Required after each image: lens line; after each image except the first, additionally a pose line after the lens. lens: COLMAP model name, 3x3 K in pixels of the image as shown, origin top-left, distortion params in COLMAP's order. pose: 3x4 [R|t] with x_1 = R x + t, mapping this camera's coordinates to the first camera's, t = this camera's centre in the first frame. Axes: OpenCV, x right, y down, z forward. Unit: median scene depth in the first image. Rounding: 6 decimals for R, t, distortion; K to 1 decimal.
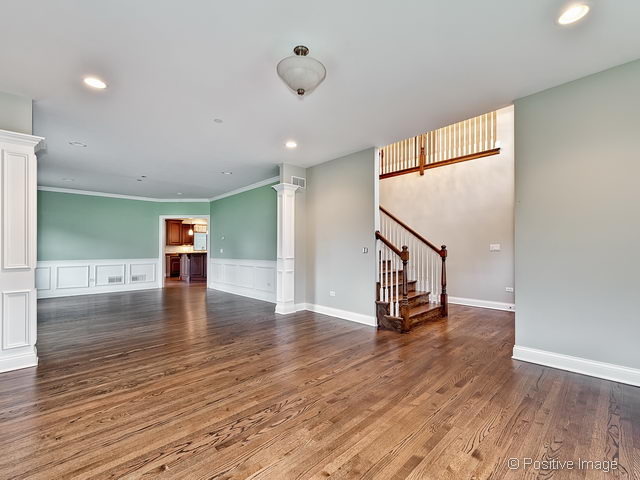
lens RADIAL K [[284.5, 0, 313.7], [0, 284.5, 242.2], [0, 0, 1]] dist [0.002002, -0.000702]
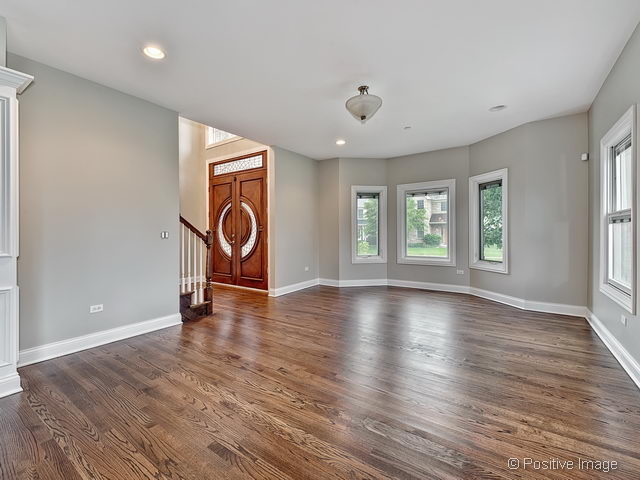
lens RADIAL K [[276.5, 0, 318.7], [0, 276.5, 229.0], [0, 0, 1]] dist [-0.002140, -0.000536]
pose [[-0.198331, 0.019916, 0.979933, -0.940206], [-0.009658, 0.999705, -0.022273, 0.036420], [-0.980087, -0.013882, -0.198080, 1.045880]]
